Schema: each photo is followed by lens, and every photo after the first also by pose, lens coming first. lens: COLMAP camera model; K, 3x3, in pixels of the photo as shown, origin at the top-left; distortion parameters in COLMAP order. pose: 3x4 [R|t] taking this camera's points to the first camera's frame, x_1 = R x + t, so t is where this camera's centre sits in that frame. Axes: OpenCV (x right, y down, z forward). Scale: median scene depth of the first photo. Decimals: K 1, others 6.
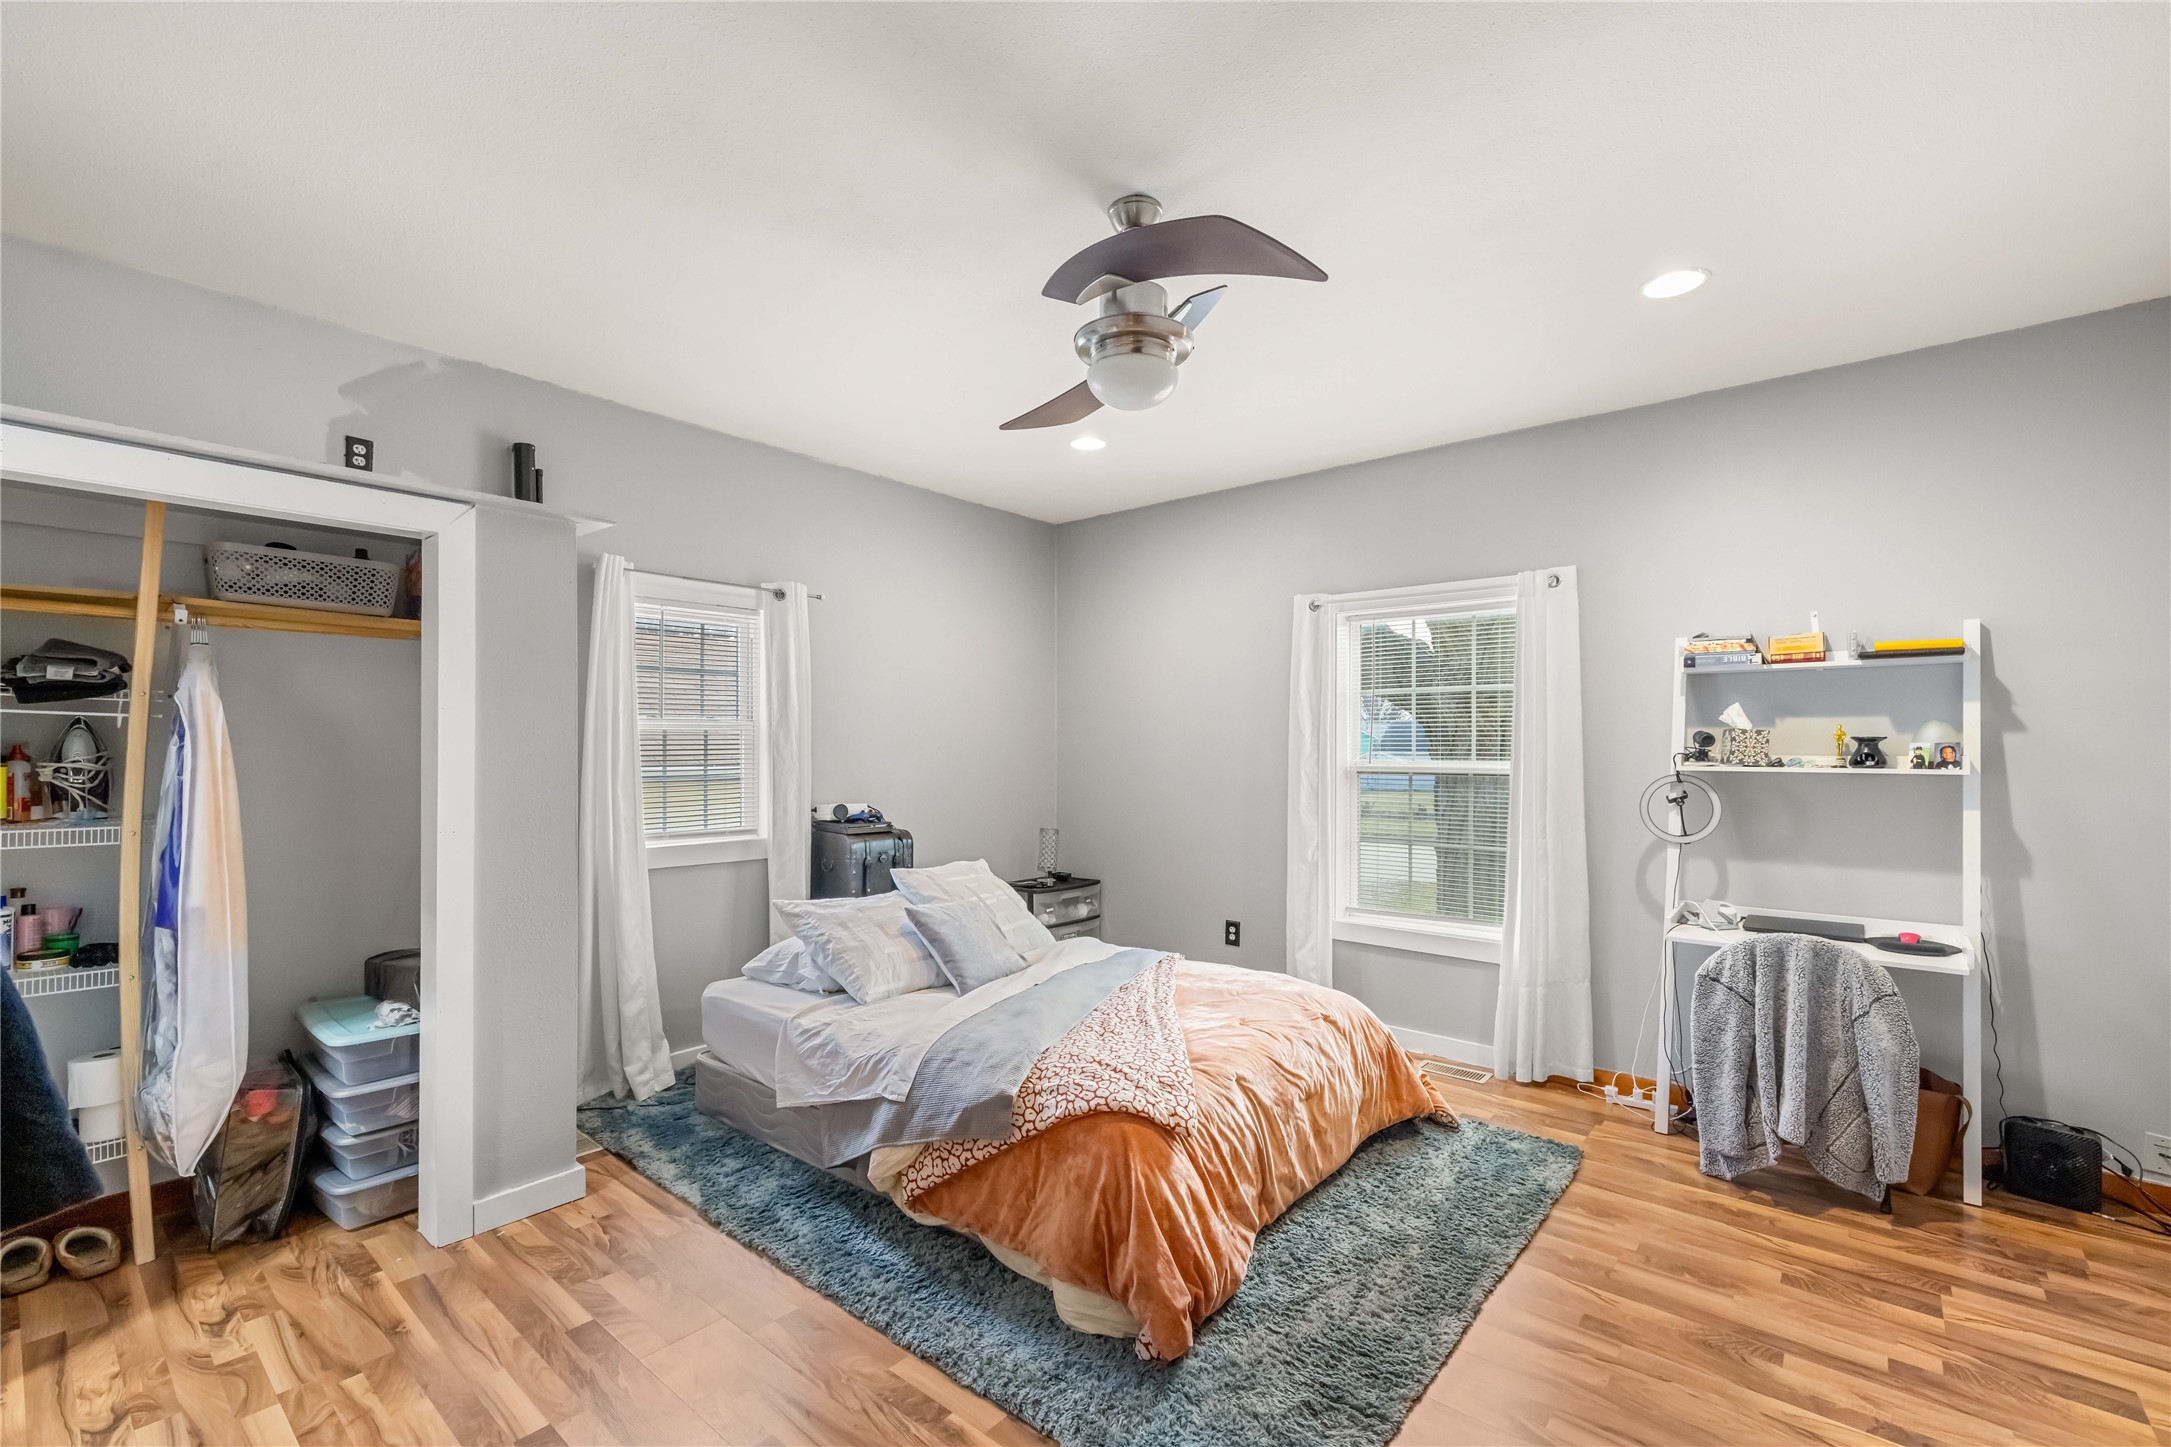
lens RADIAL K [[925.9, 0, 1084.1], [0, 925.9, 746.4], [0, 0, 1]] dist [0.001610, 0.000168]
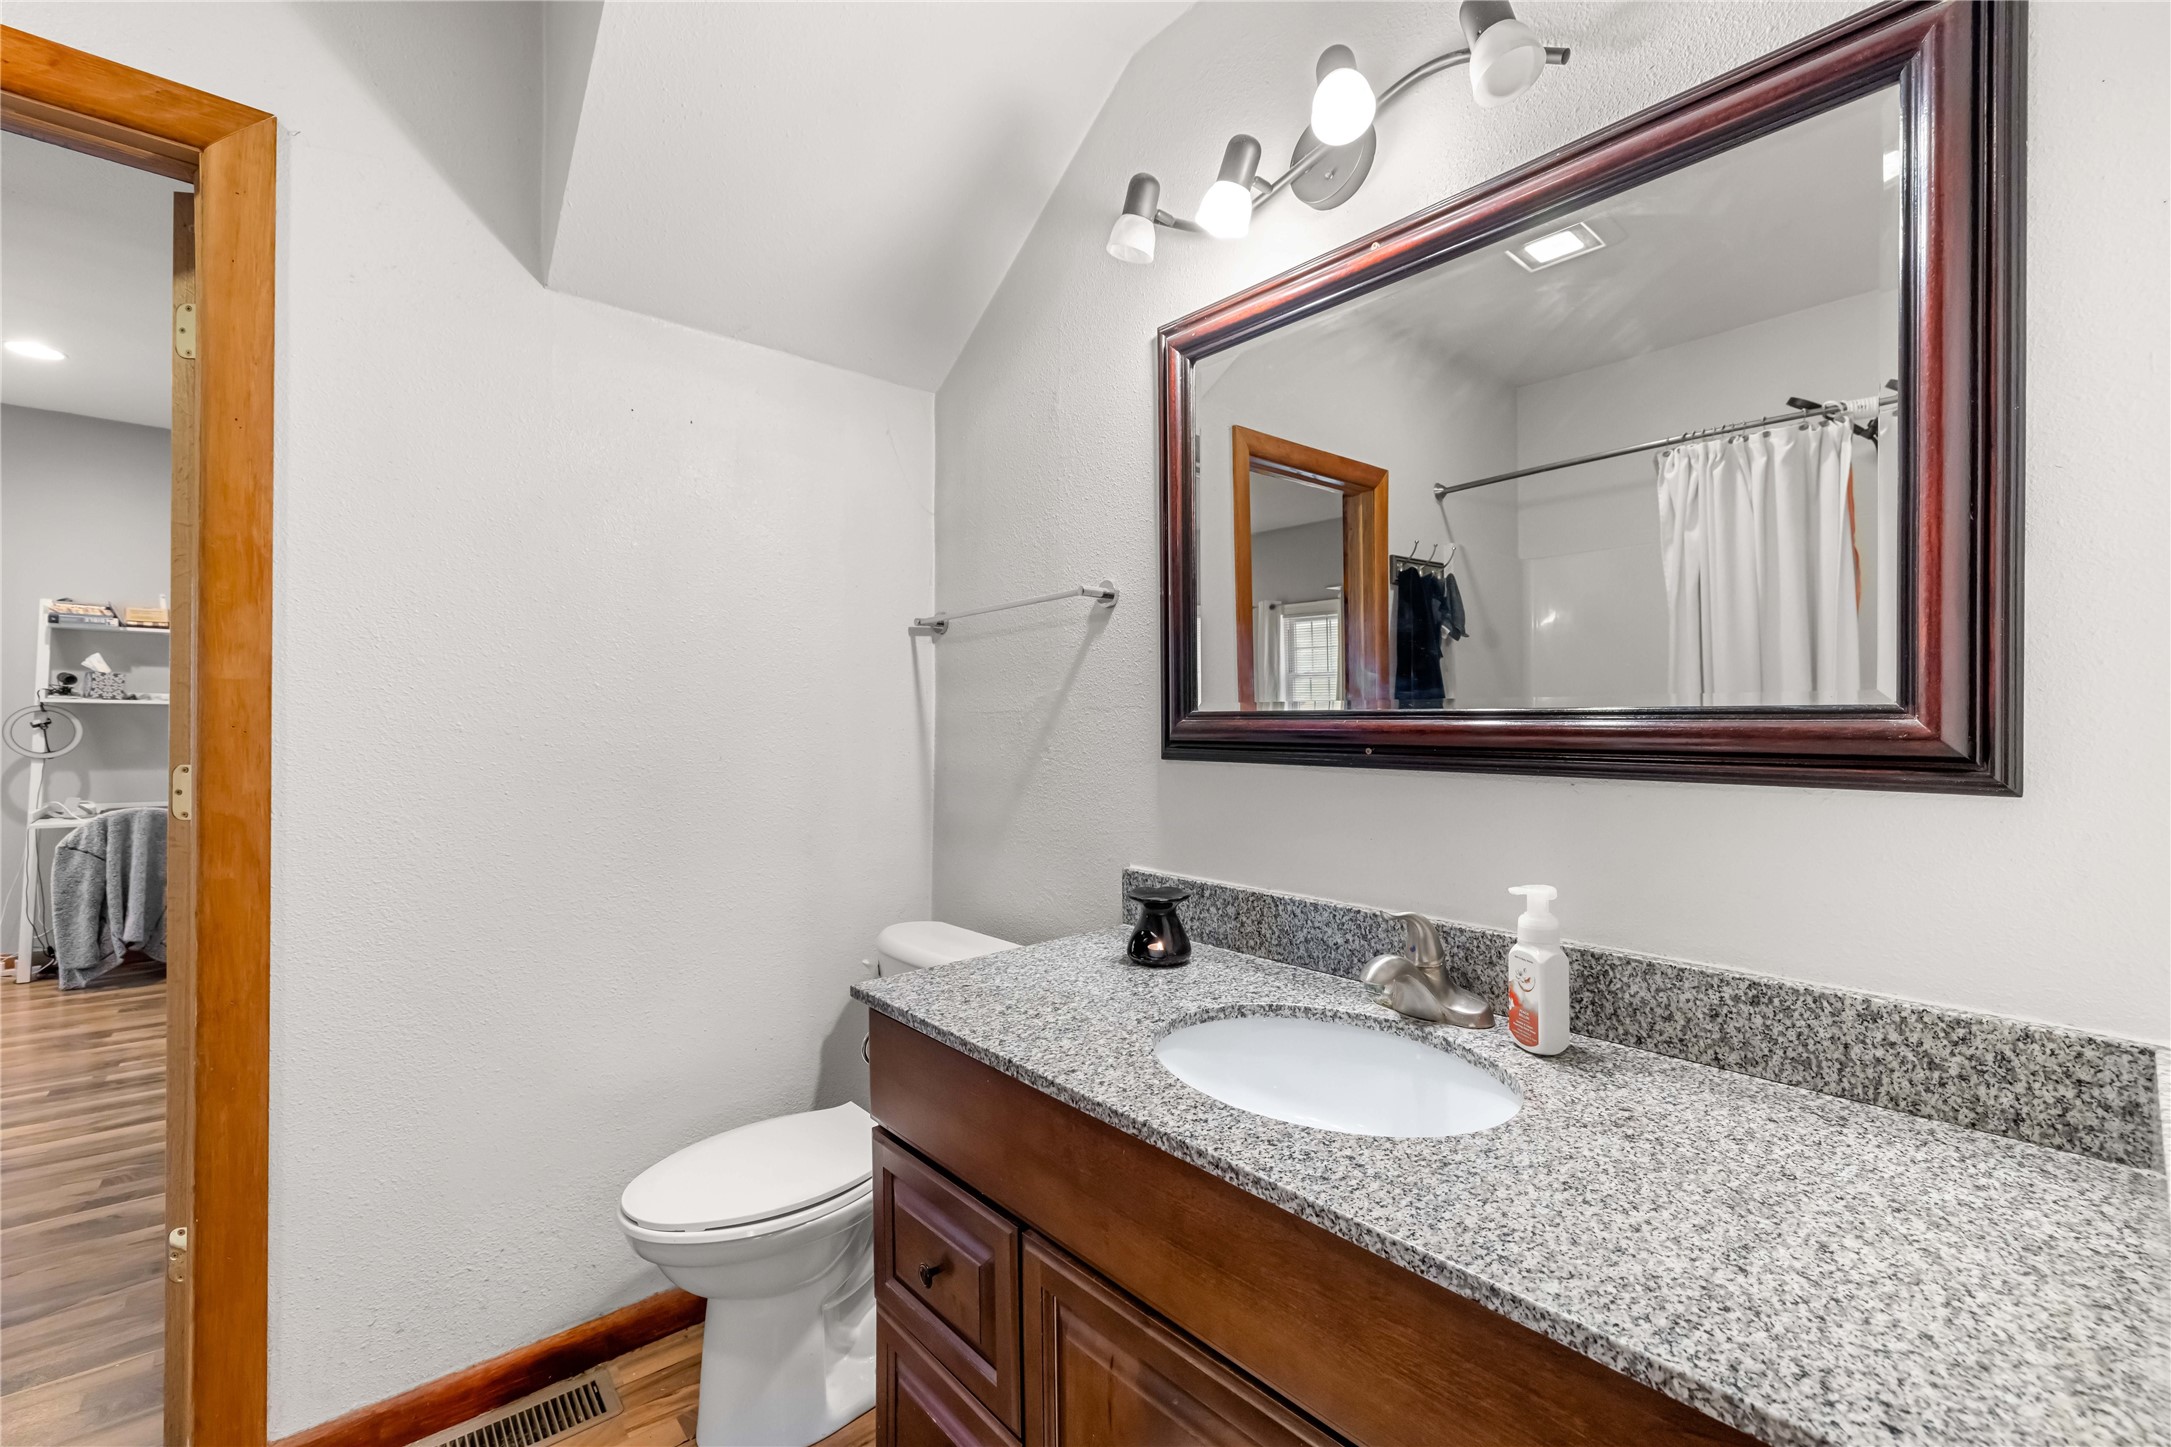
lens RADIAL K [[925.9, 0, 1084.4], [0, 925.9, 723.3], [0, 0, 1]] dist [0.001610, 0.000168]
pose [[0.167043, -0.000594, 0.985949, -0.399692], [-0.006545, 0.999977, 0.001711, 0.044909], [-0.985928, -0.006739, 0.167036, -0.662019]]
